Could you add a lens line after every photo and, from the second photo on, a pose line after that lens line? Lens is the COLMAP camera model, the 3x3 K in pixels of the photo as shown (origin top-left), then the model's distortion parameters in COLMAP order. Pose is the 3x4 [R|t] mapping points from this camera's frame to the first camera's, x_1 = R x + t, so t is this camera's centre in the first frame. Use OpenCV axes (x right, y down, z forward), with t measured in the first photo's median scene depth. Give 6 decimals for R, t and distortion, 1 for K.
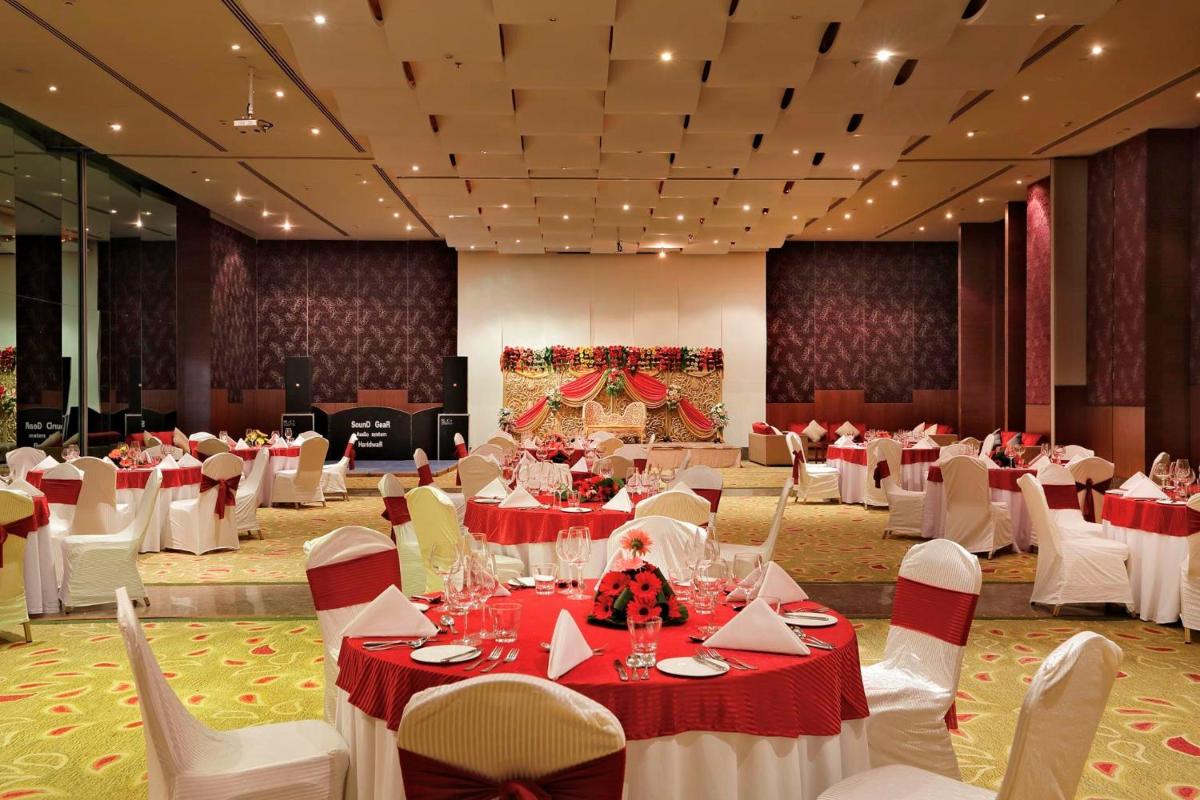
lens RADIAL K [[1120.6, 0, 600.0], [0, 1120.6, 400.0], [0, 0, 1]] dist [0.000404, -0.000276]
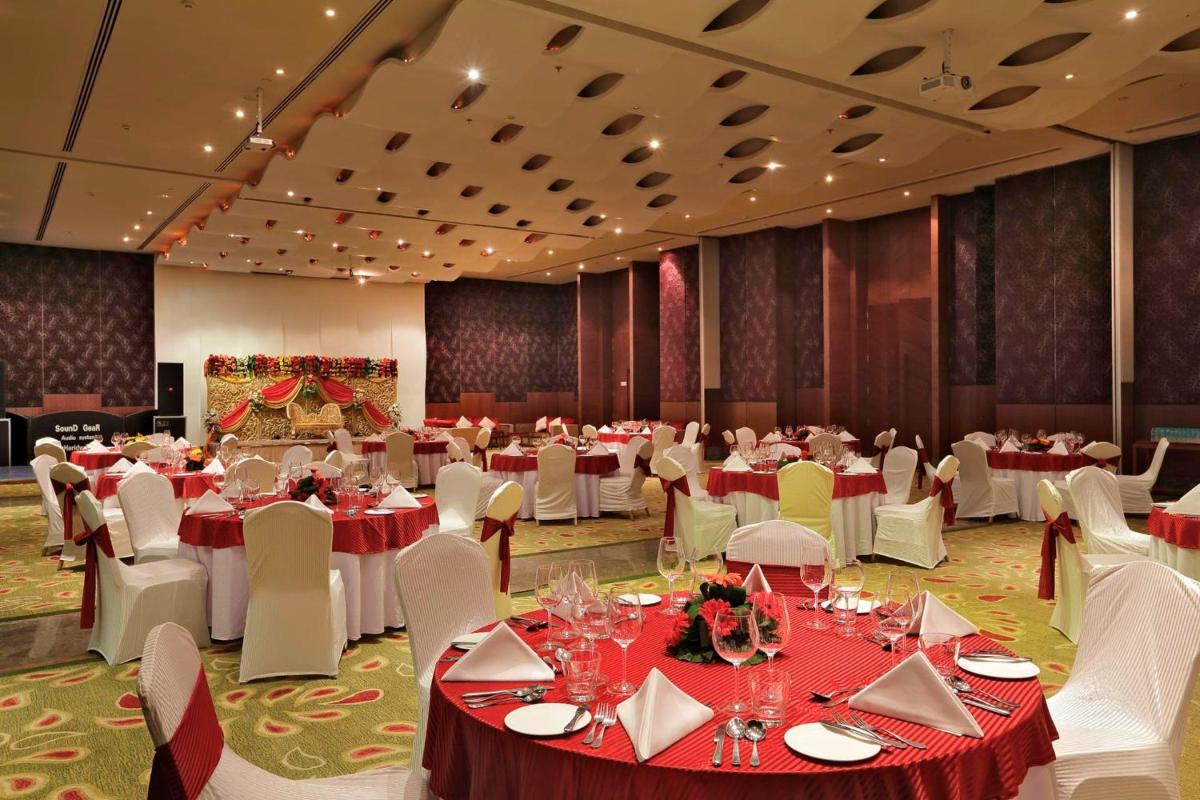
lens RADIAL K [[891.7, 0, 600.0], [0, 891.7, 400.0], [0, 0, 1]] dist [0.005696, 0.007316]
pose [[0.835180, -0.008701, 0.549907, -0.241660], [0.009516, 0.999954, 0.001369, -0.000398], [-0.549894, 0.004090, 0.835225, 0.056331]]
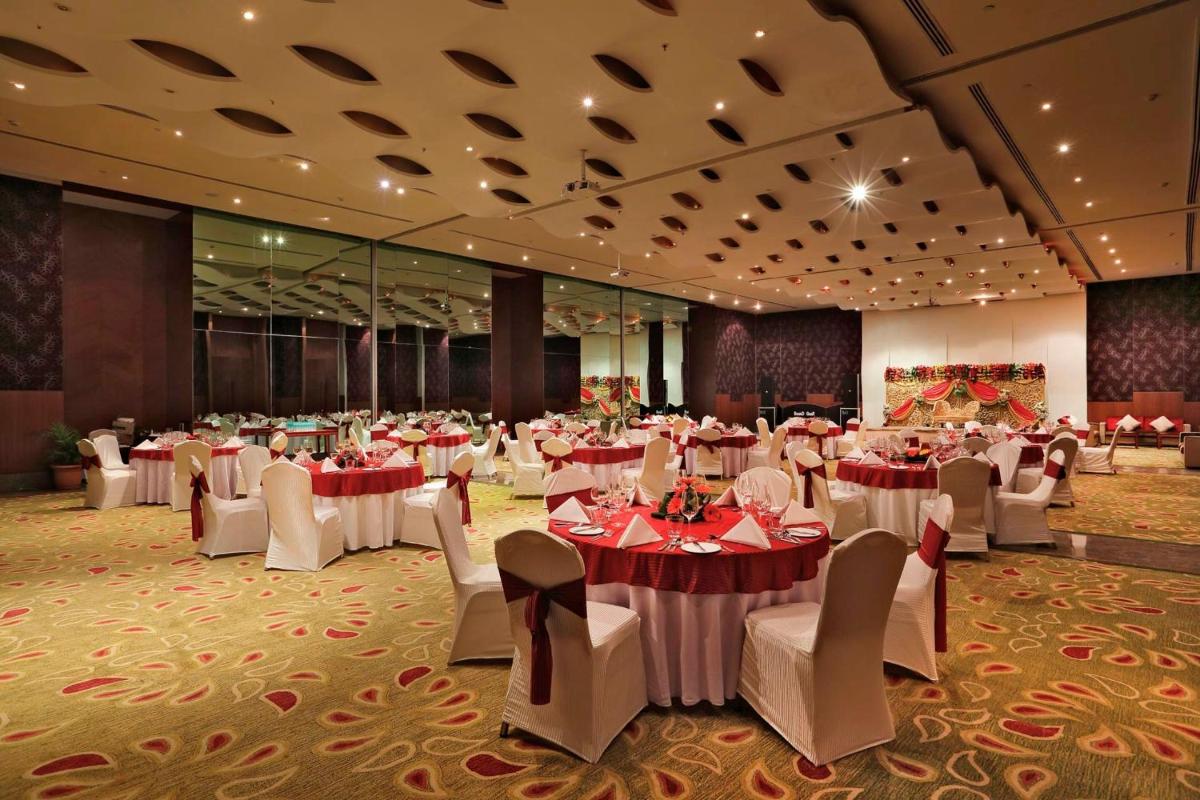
lens RADIAL K [[659.0, 0, 636.7], [0, 659.0, 397.2], [0, 0, 1]] dist [-0.000855, 0.023447]
pose [[0.766500, -0.003248, -0.642237, 0.248665], [0.002693, 0.999995, -0.001843, -0.002829], [0.642239, -0.000317, 0.766504, 0.027123]]
